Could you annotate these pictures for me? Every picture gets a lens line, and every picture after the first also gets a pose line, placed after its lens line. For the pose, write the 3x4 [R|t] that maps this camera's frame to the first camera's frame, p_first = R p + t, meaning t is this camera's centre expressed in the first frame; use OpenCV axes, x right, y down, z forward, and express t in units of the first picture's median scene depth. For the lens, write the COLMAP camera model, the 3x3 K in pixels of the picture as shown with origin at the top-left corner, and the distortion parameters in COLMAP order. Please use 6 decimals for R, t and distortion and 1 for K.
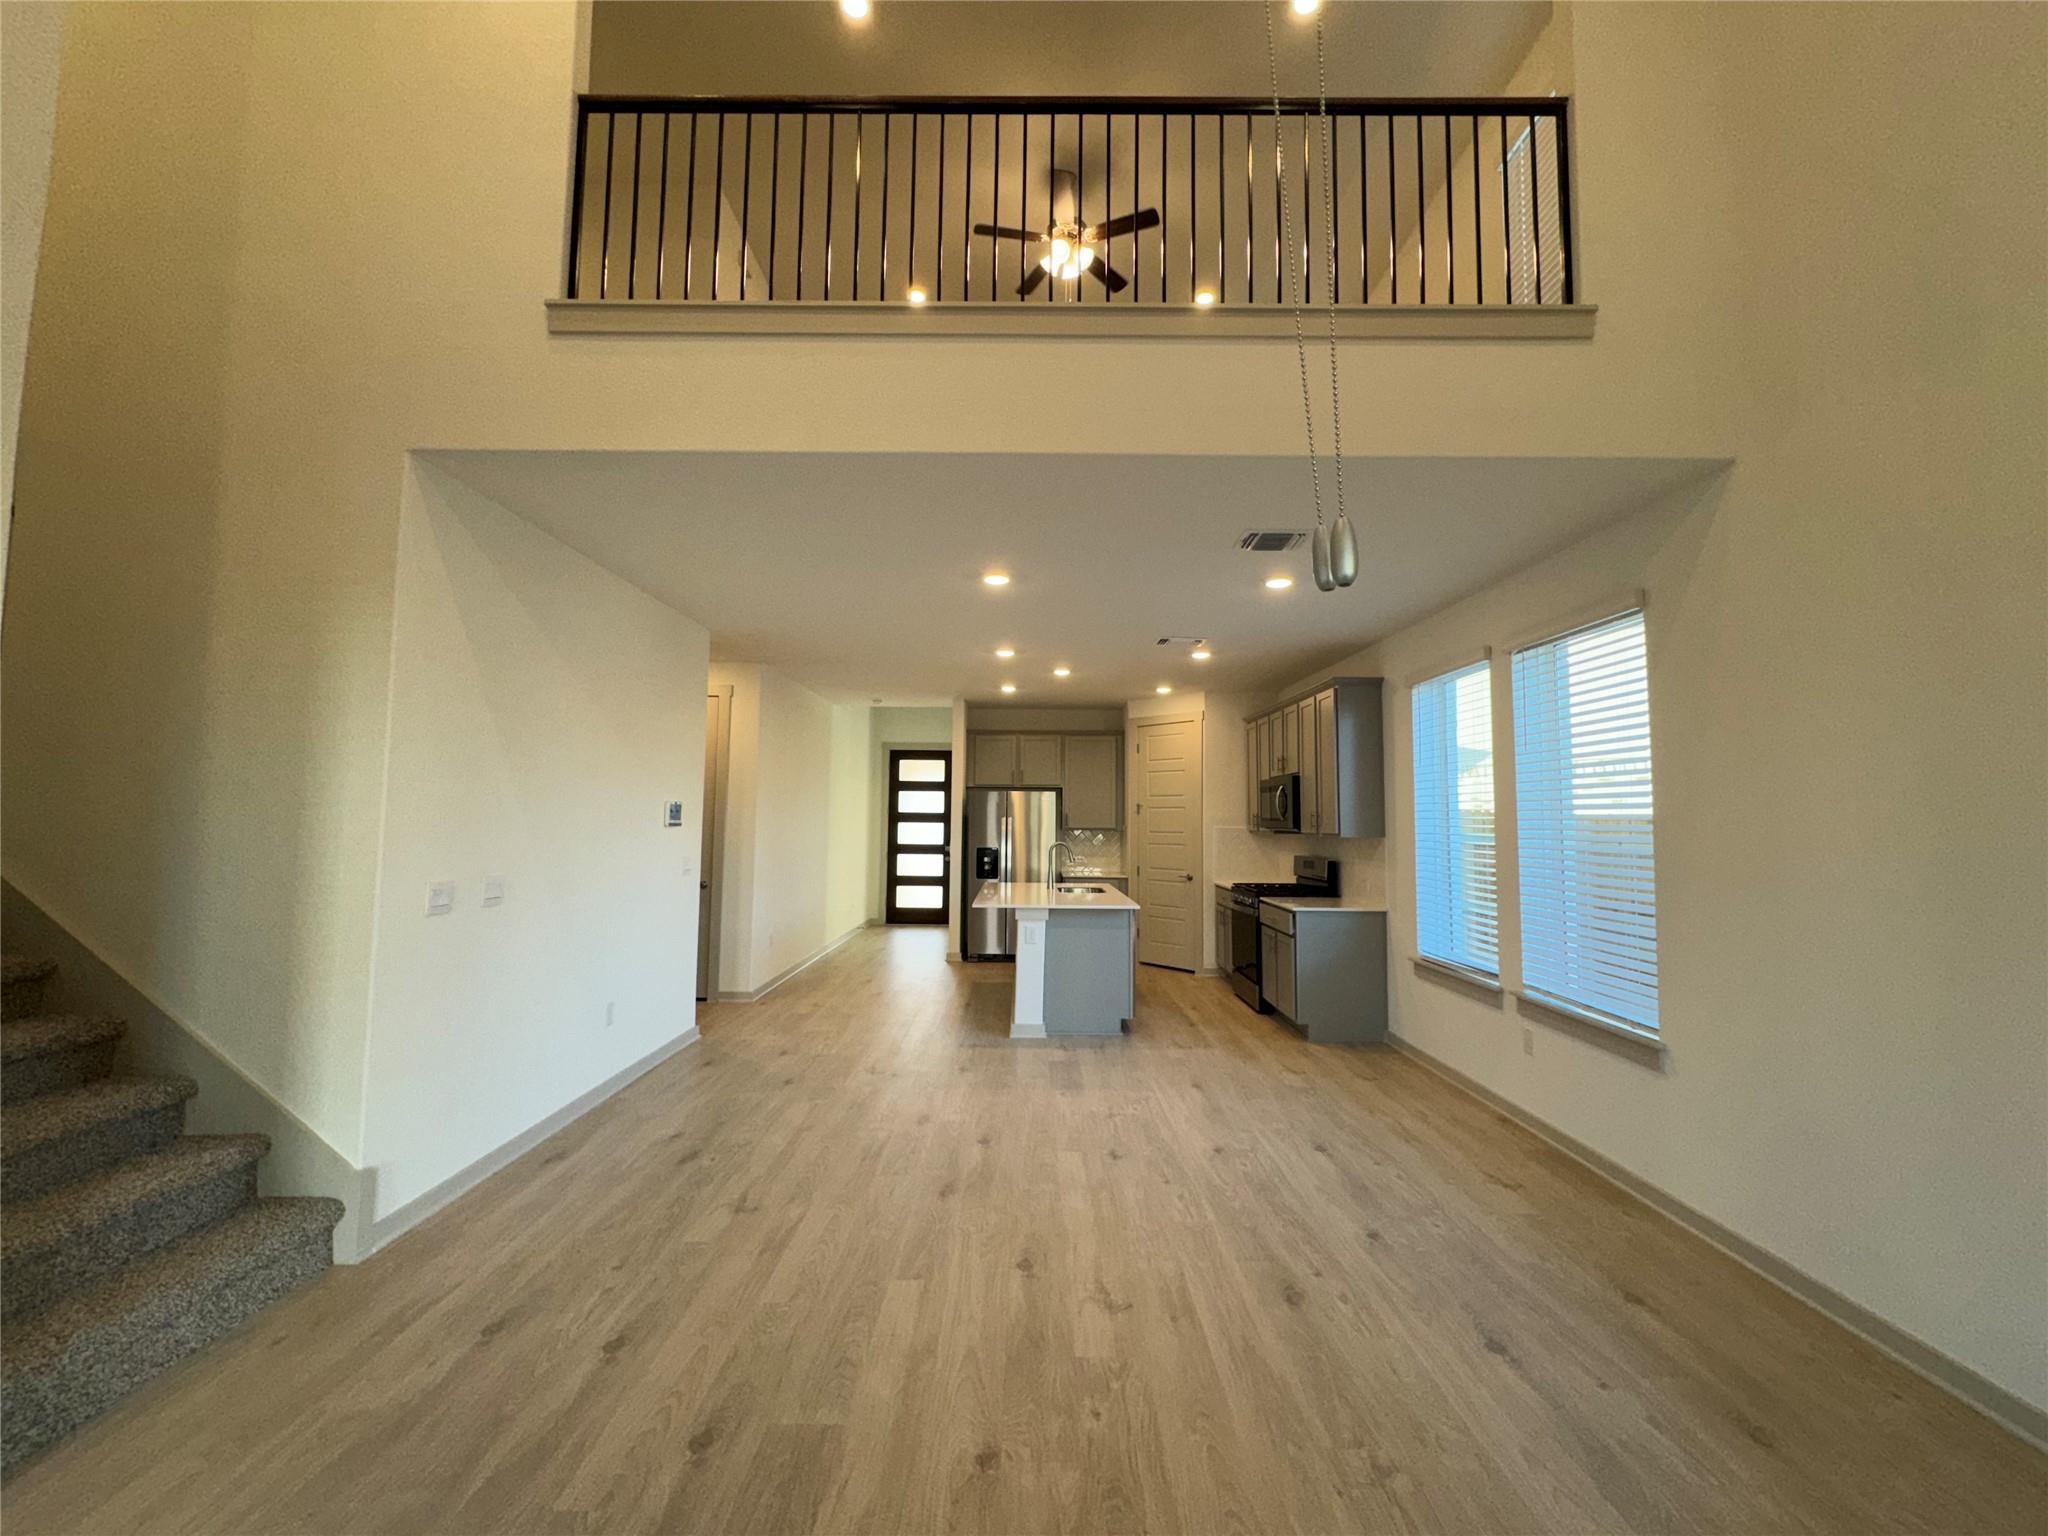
lens RADIAL K [[815.8, 0, 1022.6], [0, 815.8, 762.6], [0, 0, 1]] dist [0.000316, 0.000047]
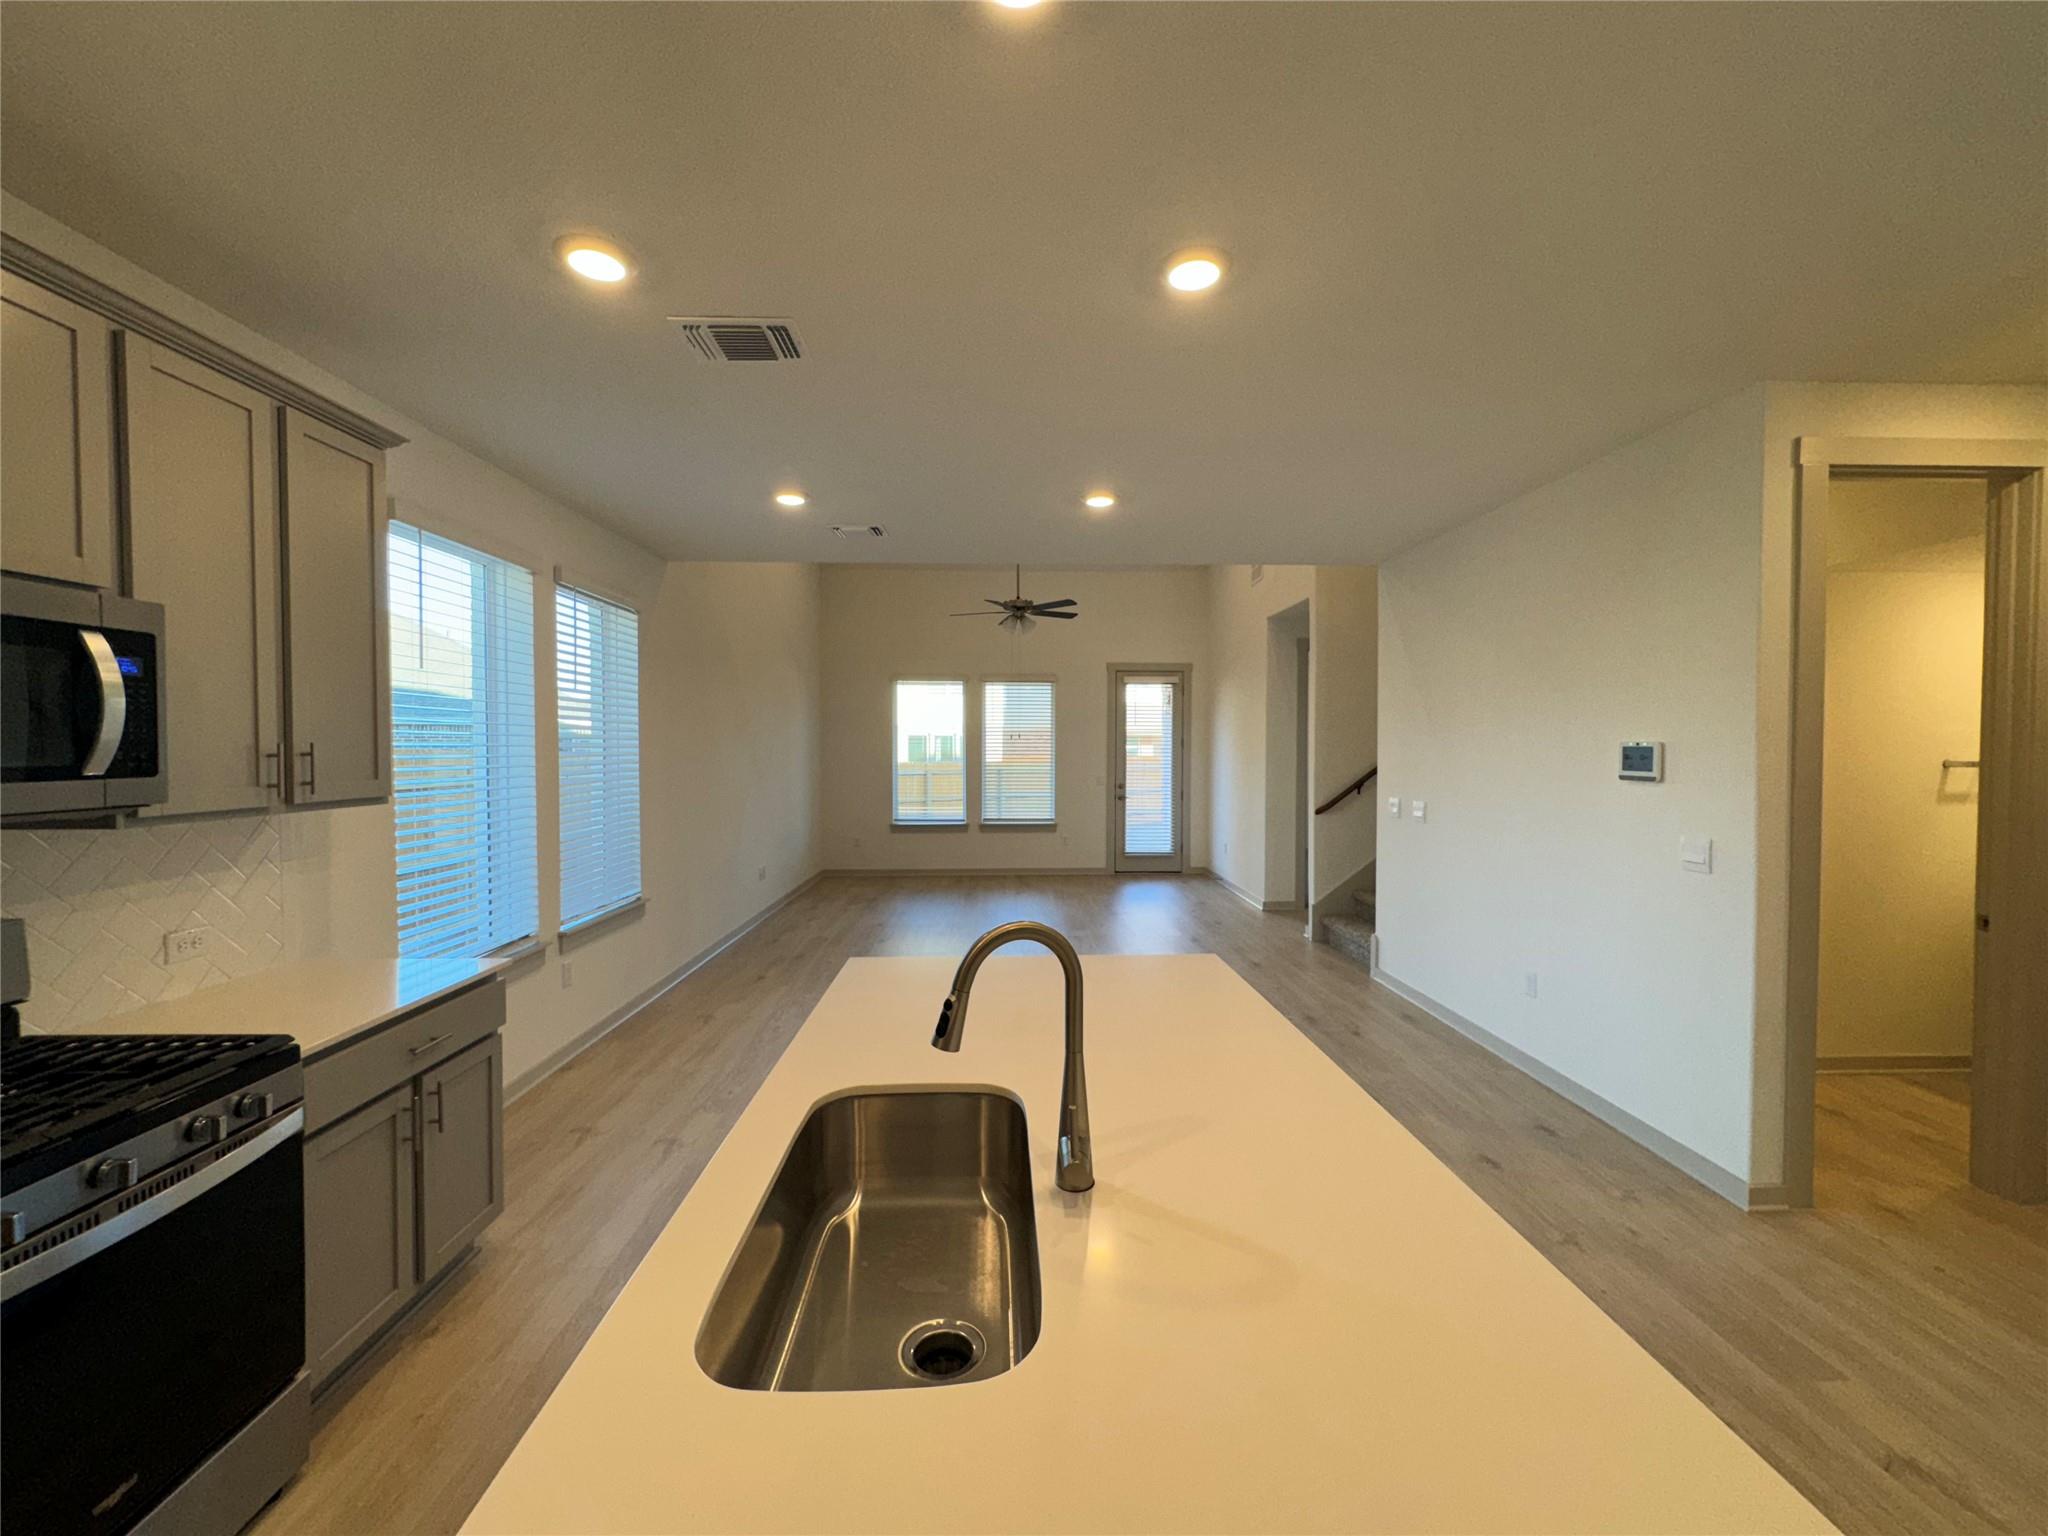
lens RADIAL K [[815.8, 0, 1024.1], [0, 815.8, 763.9], [0, 0, 1]] dist [0.000316, 0.000047]
pose [[-0.999343, -0.007959, -0.035363, 0.089693], [-0.006217, 0.998775, -0.049083, 0.127100], [0.035710, -0.048831, -0.998168, 2.077753]]
